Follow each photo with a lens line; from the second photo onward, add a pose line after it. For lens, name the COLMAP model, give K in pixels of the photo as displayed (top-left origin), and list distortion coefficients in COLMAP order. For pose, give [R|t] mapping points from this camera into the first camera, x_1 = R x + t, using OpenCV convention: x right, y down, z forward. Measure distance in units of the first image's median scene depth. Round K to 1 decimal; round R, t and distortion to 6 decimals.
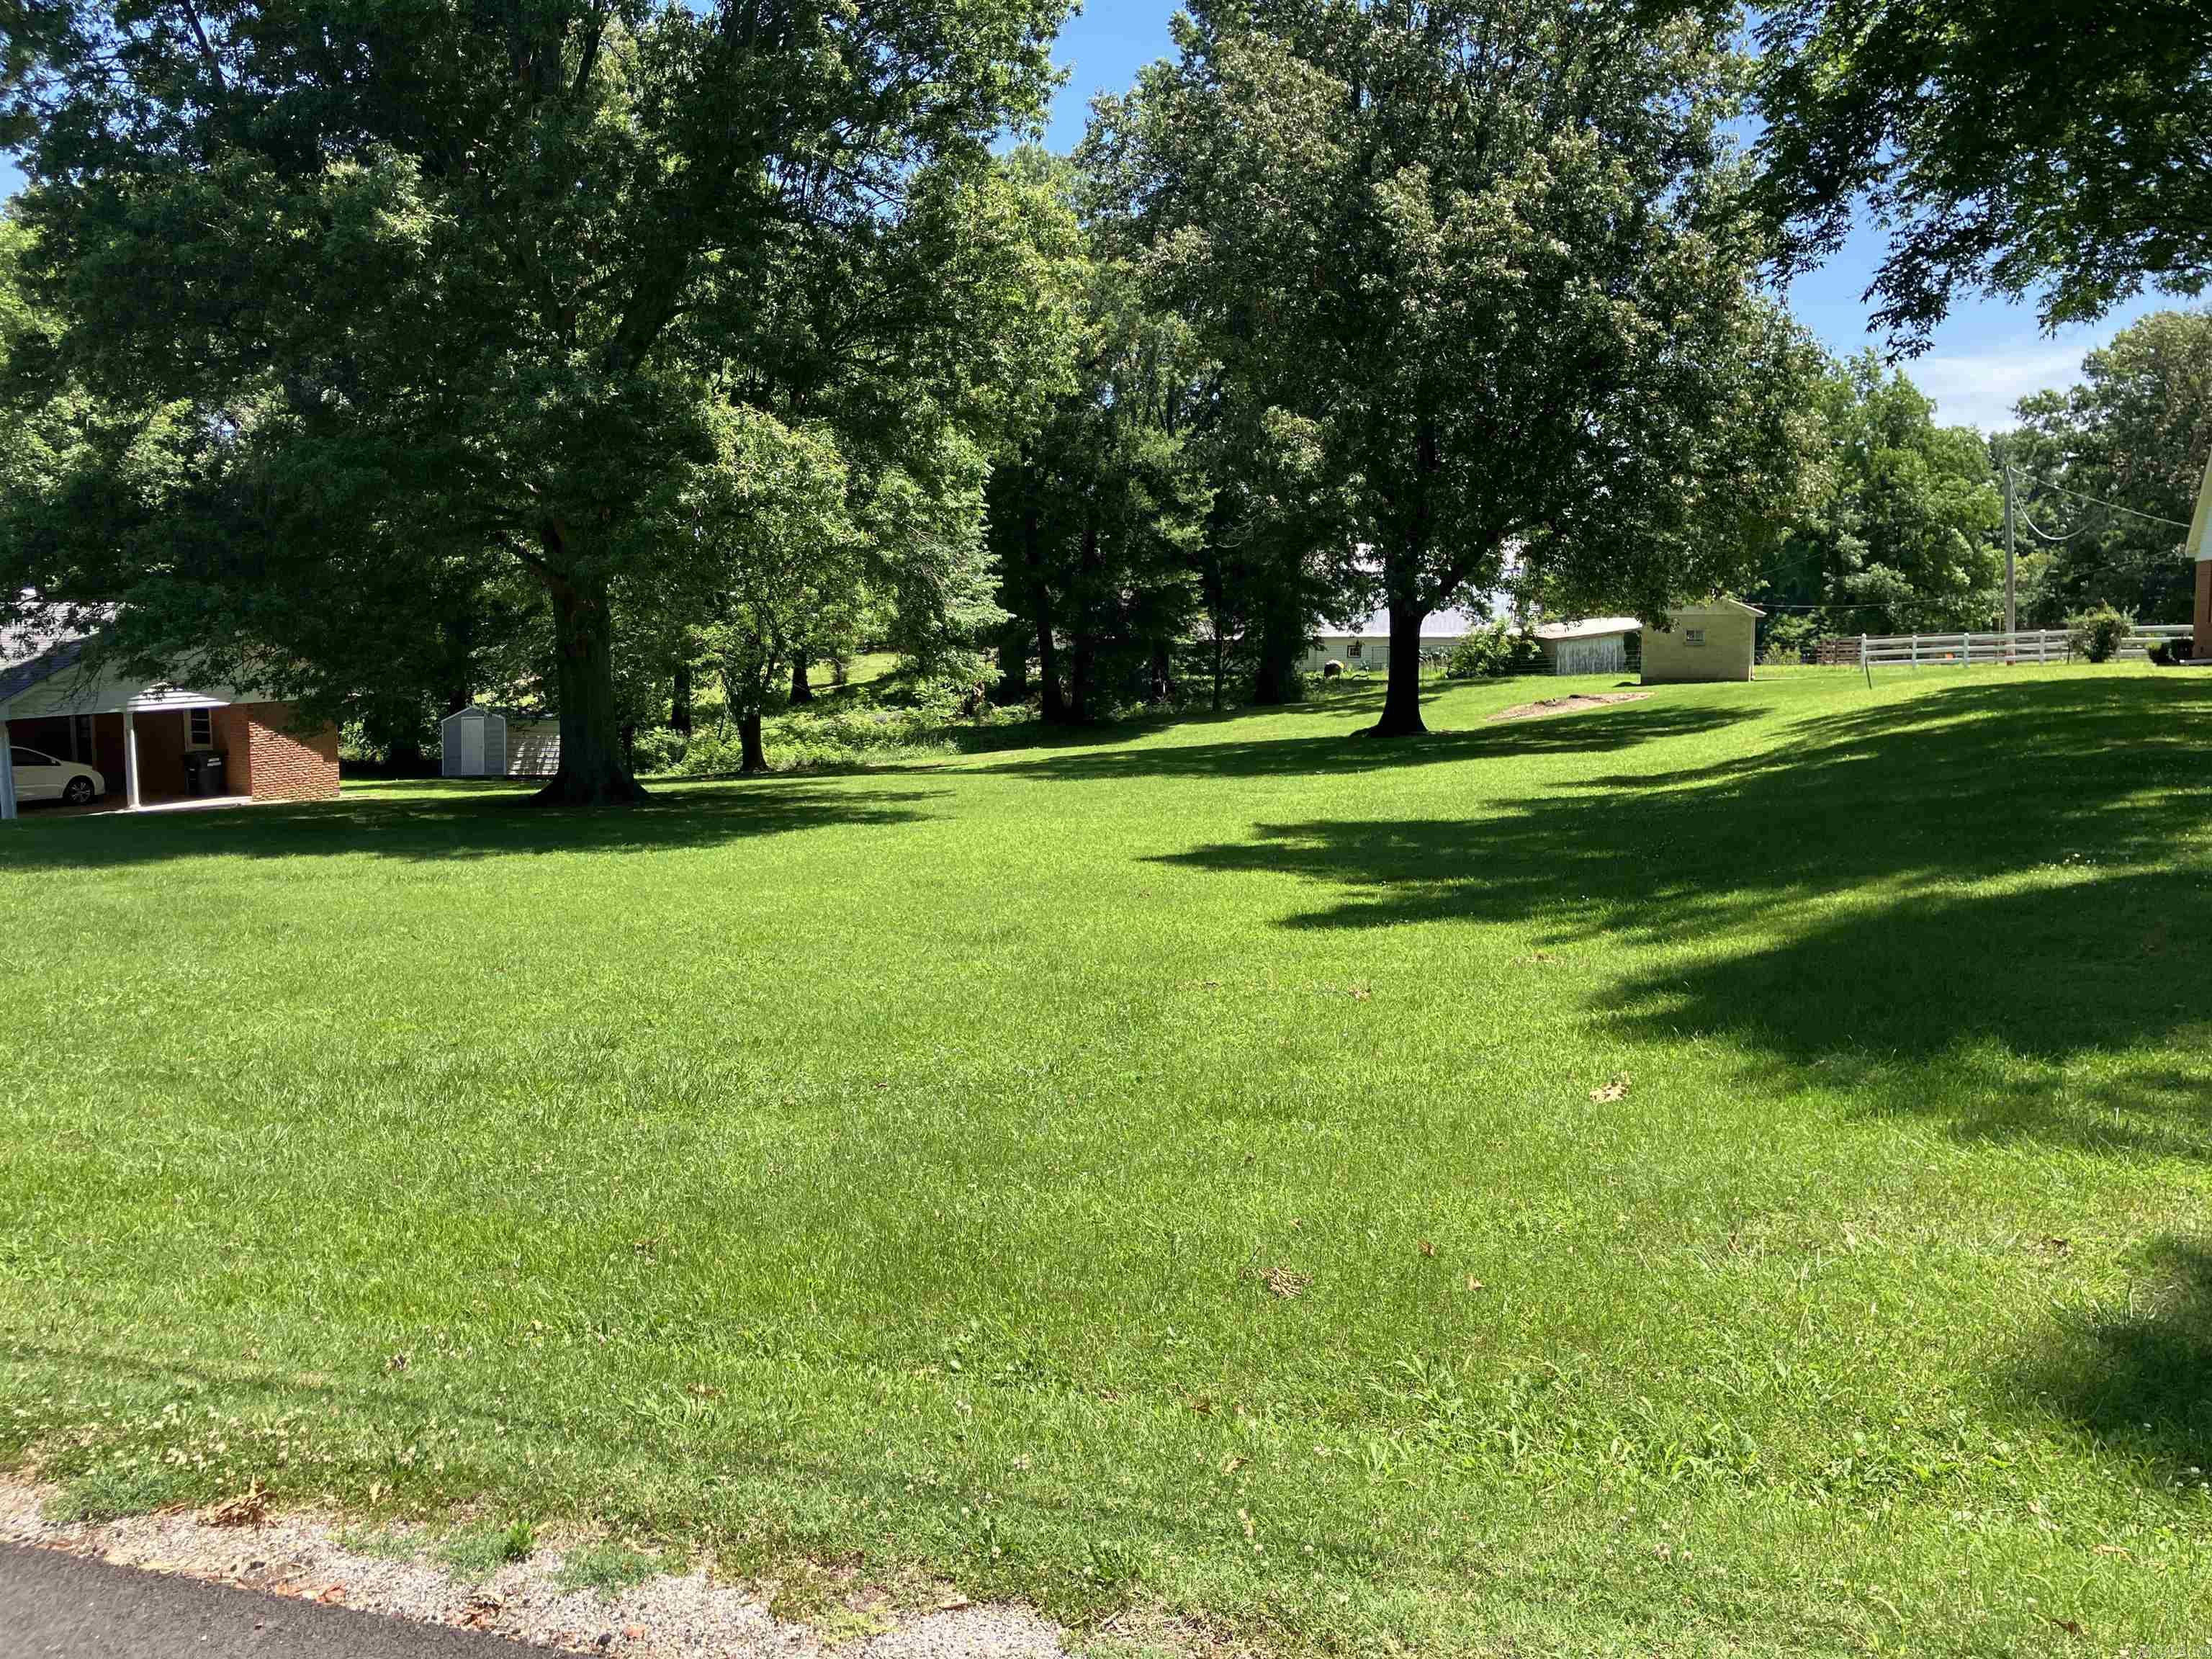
lens RADIAL K [[1912.5, 0, 1102.2], [0, 1912.5, 857.7], [0, 0, 1]] dist [0.031972, -0.003417]
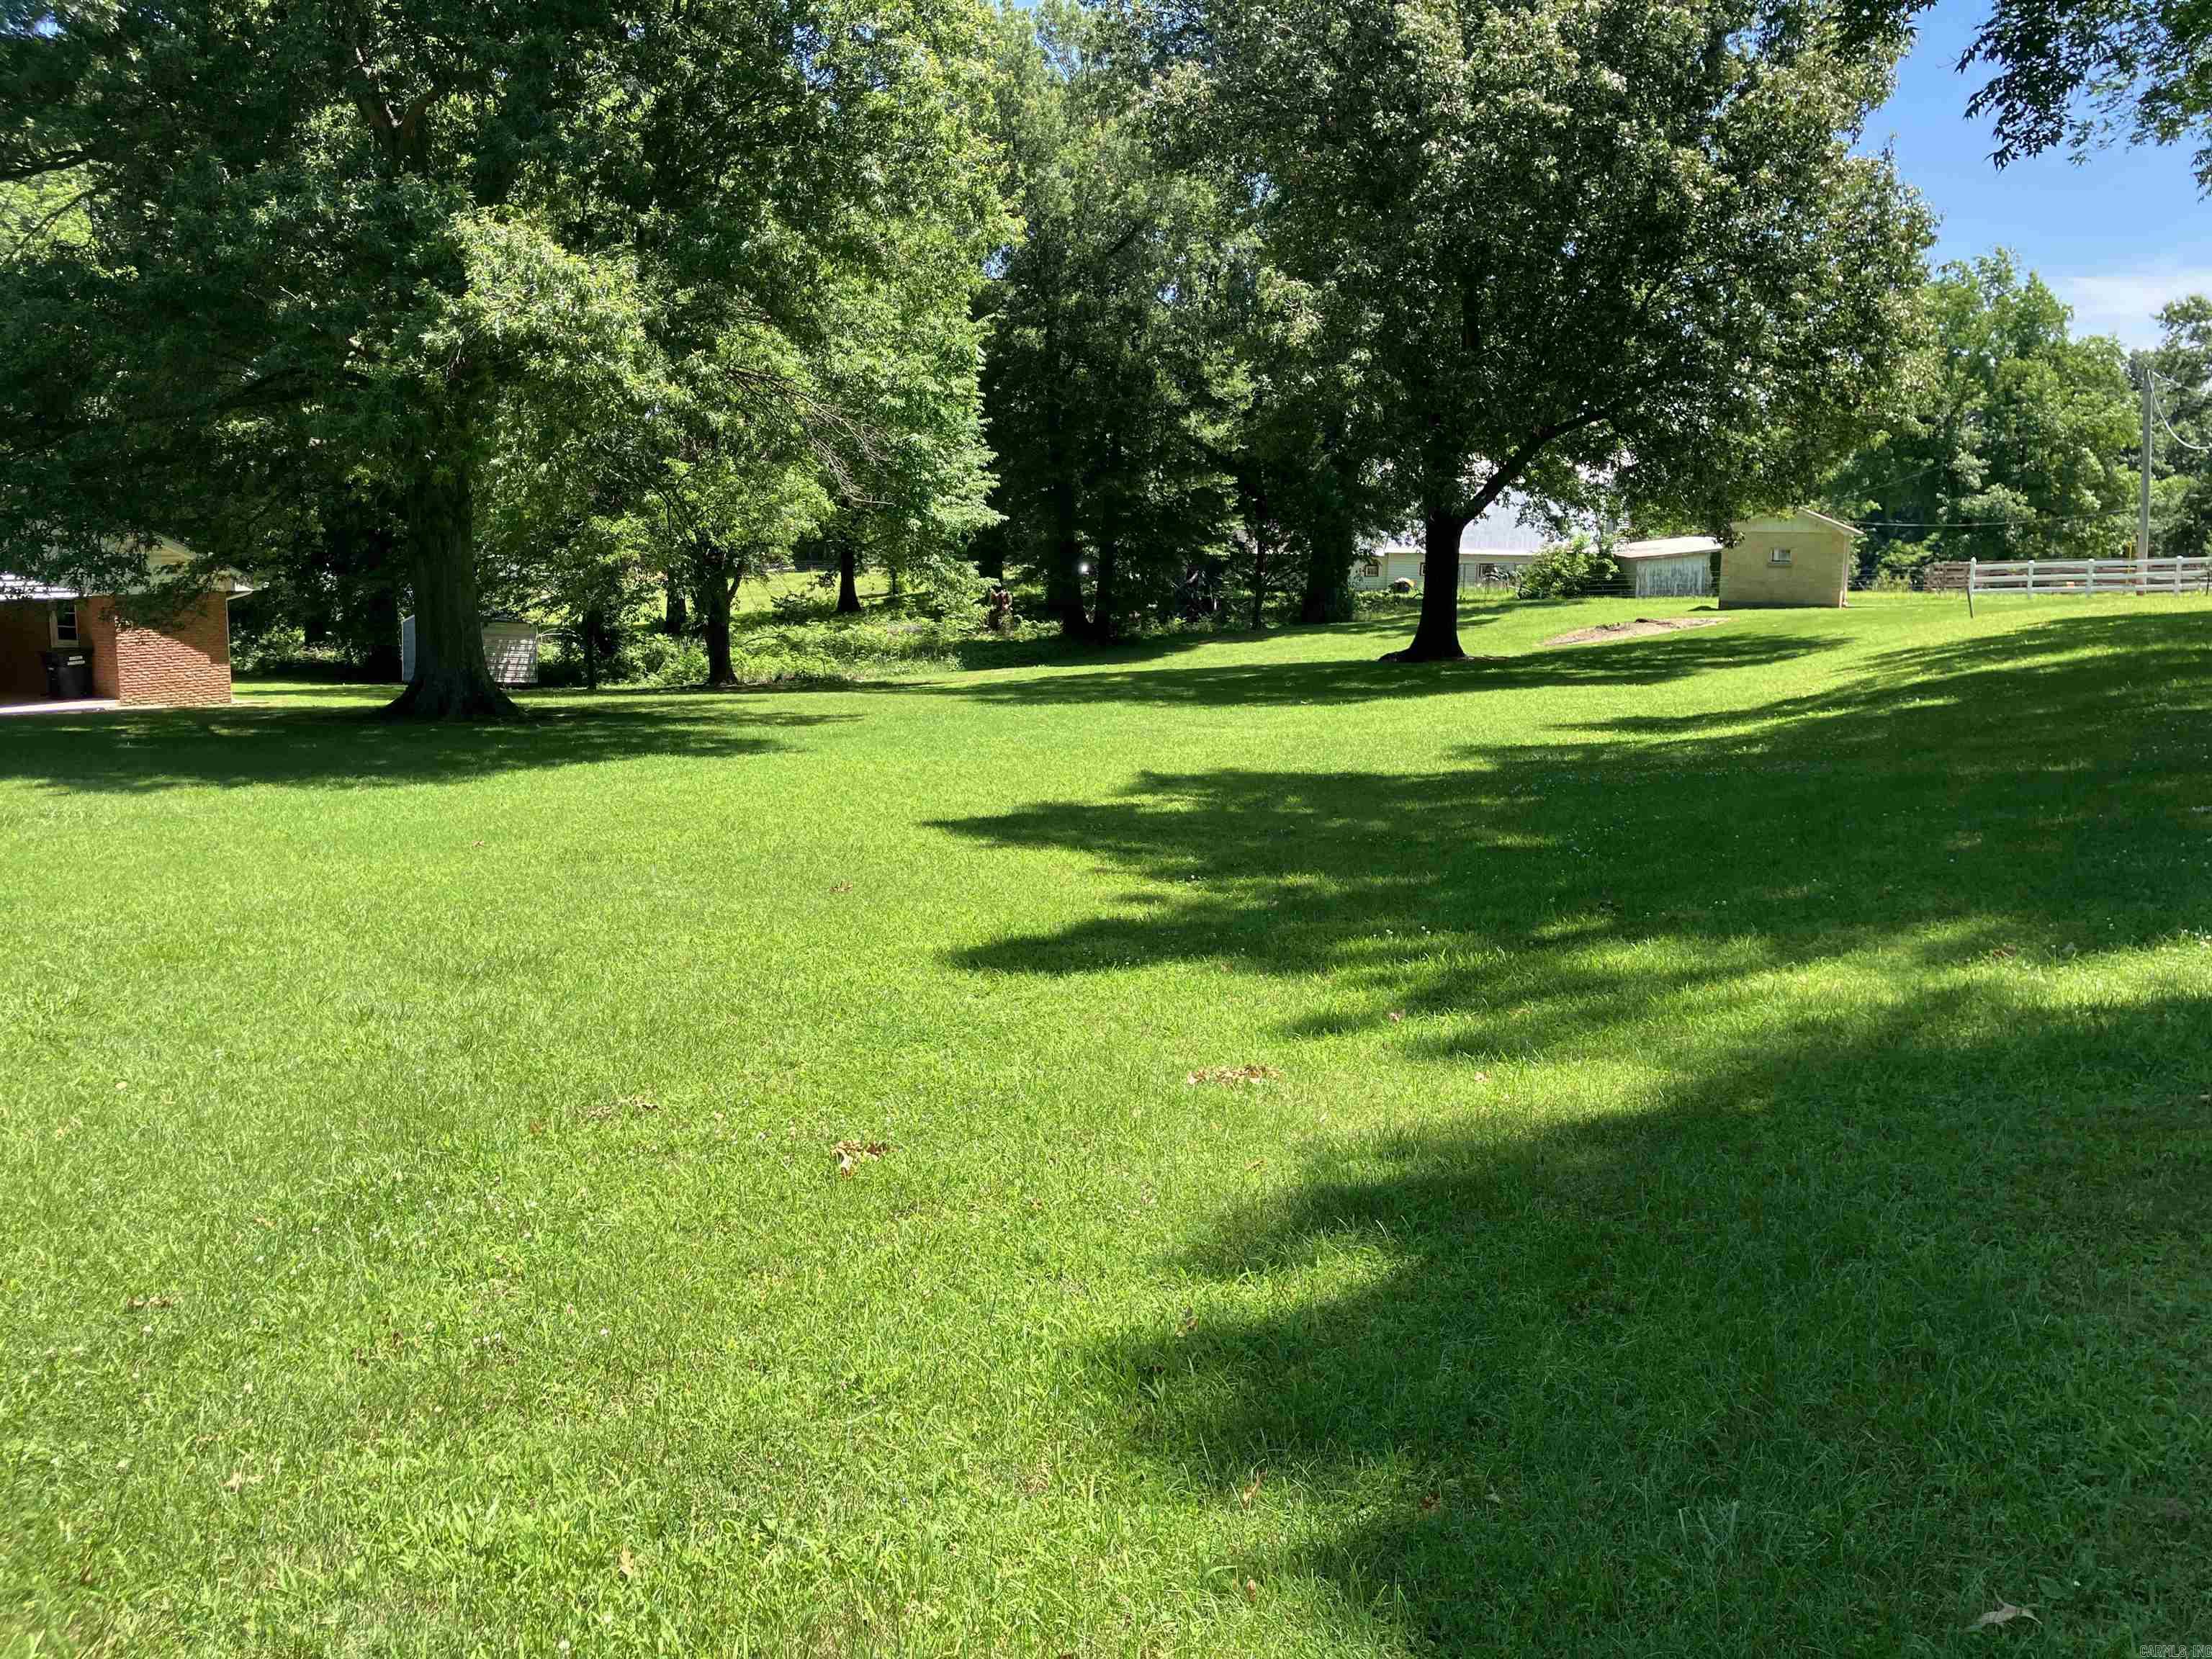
lens RADIAL K [[1912.5, 0, 1102.2], [0, 1912.5, 857.7], [0, 0, 1]] dist [0.031972, -0.003417]
pose [[0.998509, 0.027005, -0.047437, 0.049174], [-0.024938, 0.998736, 0.043650, -0.007679], [0.048556, -0.042402, 0.997920, 0.104506]]
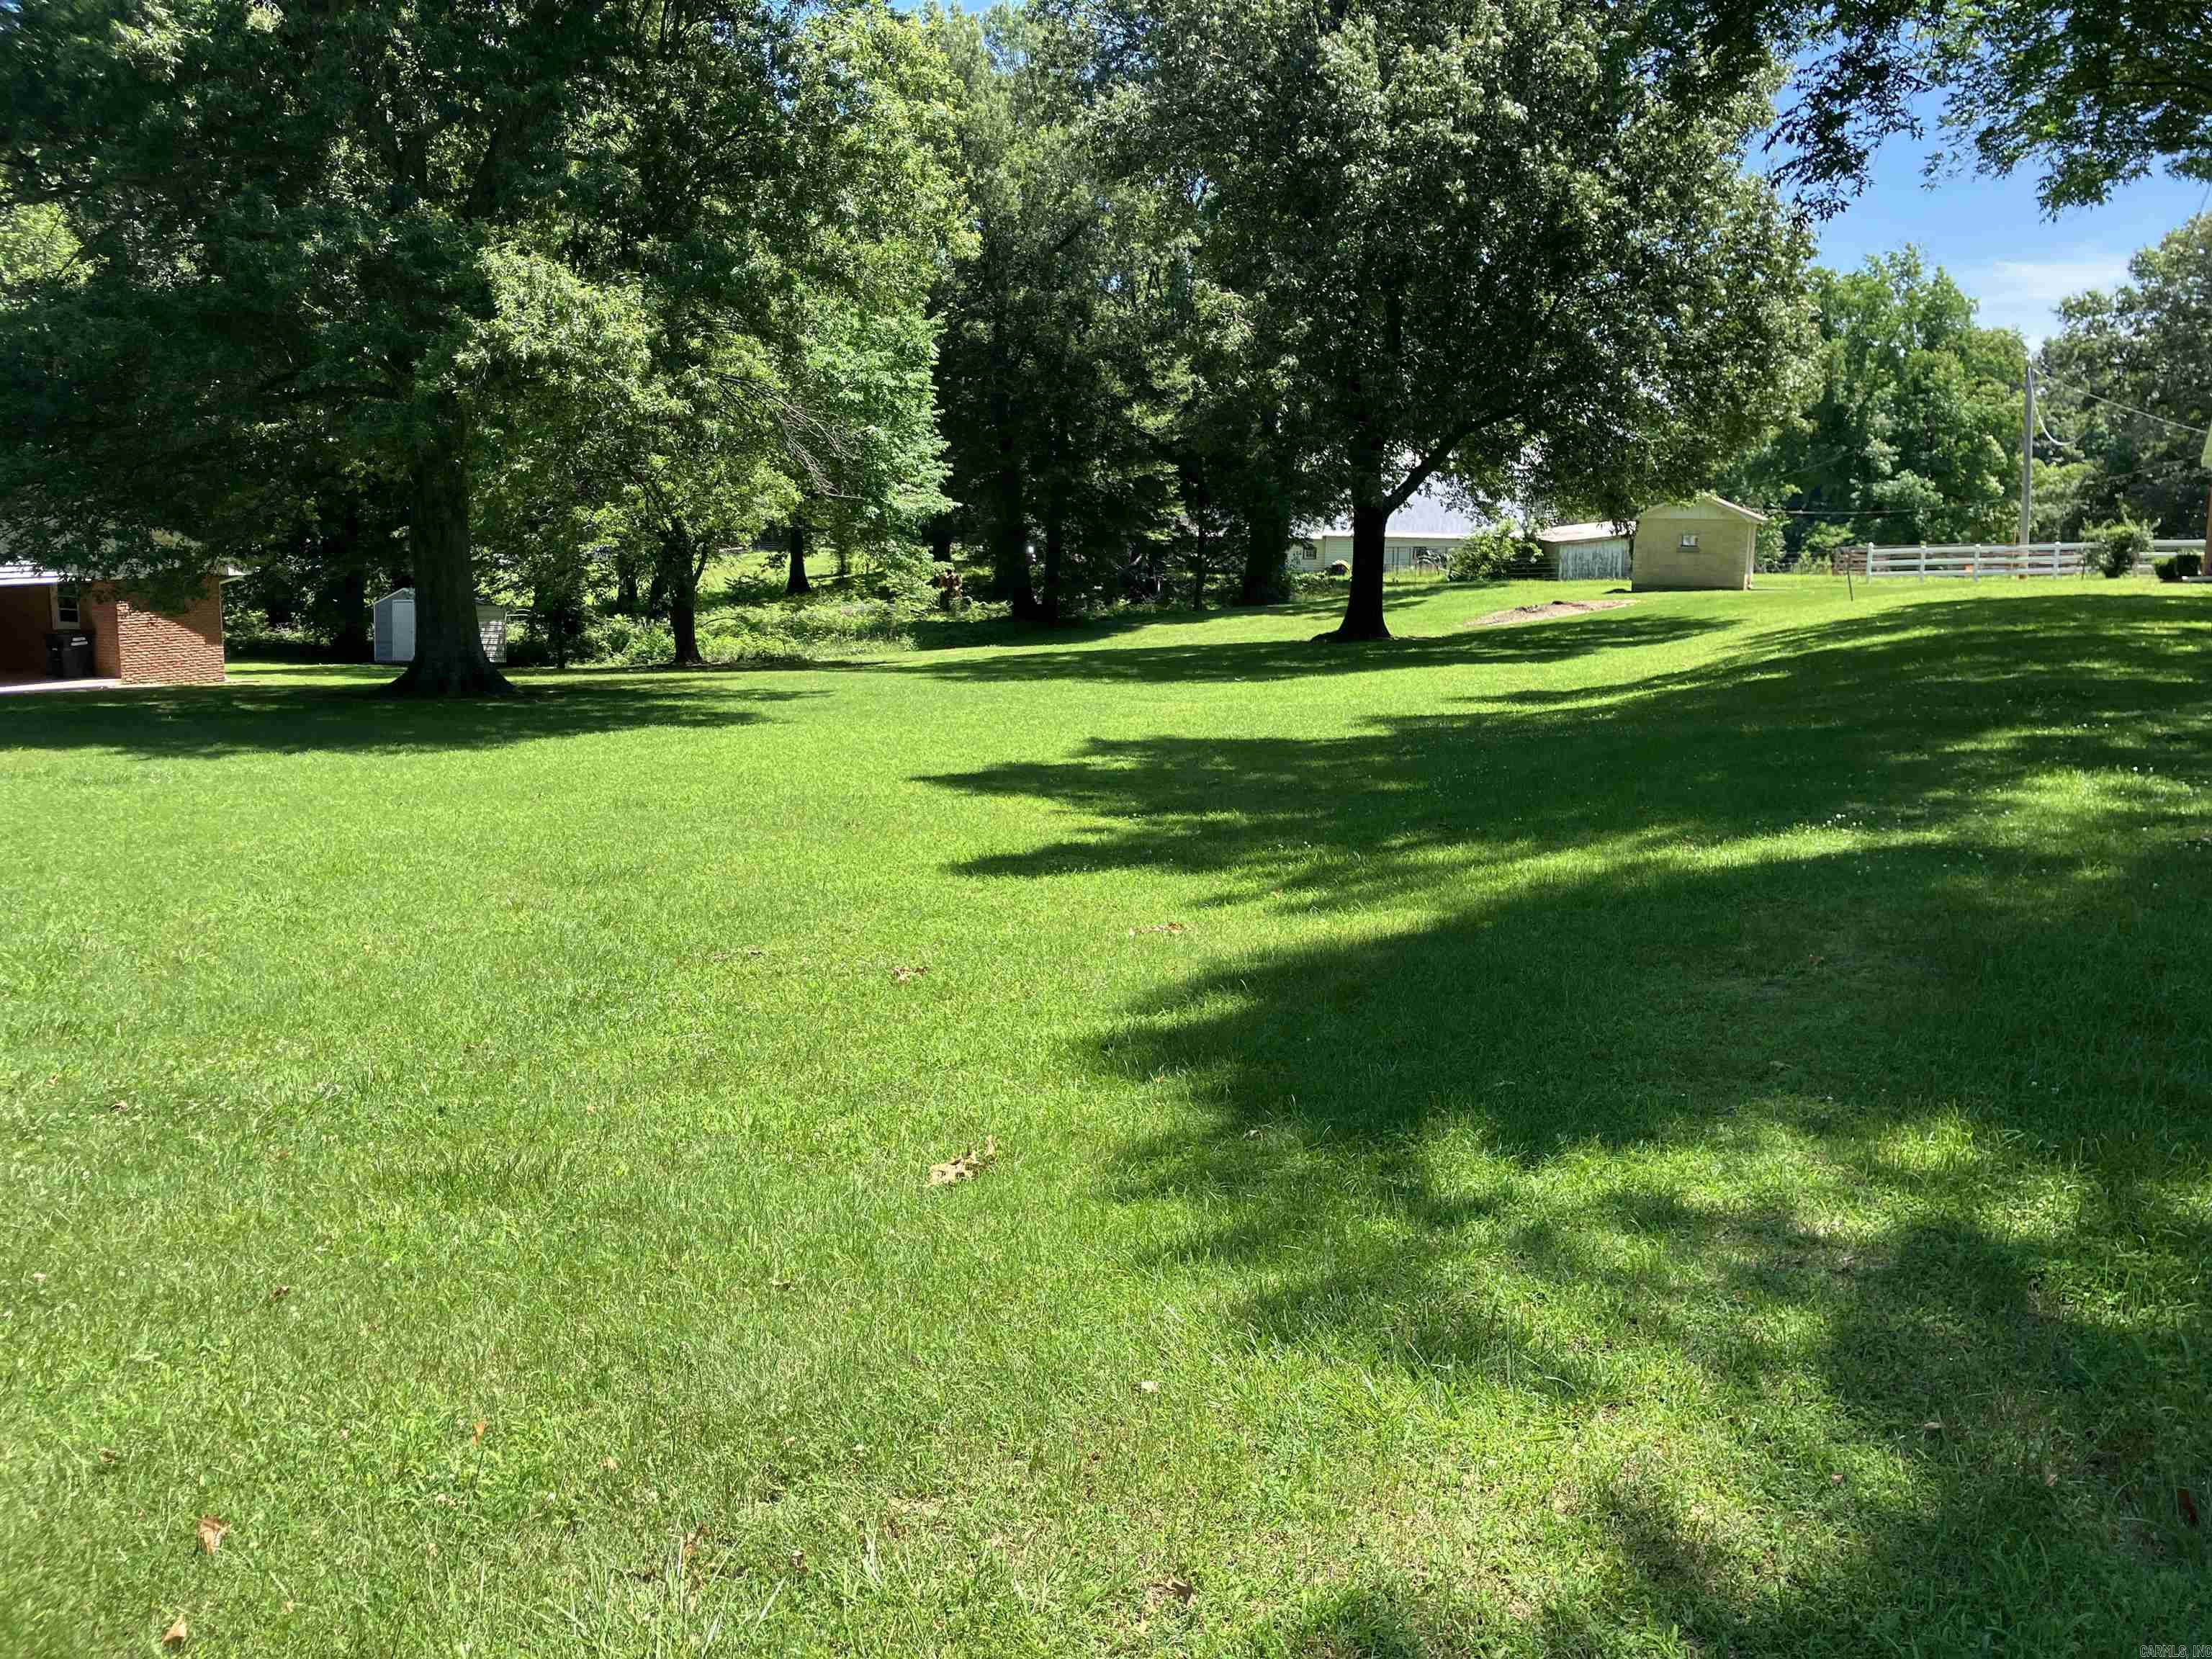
lens RADIAL K [[1914.9, 0, 1115.5], [0, 1914.9, 847.5], [0, 0, 1]] dist [0.028387, -0.004591]
pose [[0.999676, 0.022341, -0.012158, 0.049989], [-0.021732, 0.998608, 0.048059, -0.004565], [0.013215, -0.047779, 0.998771, 0.047108]]
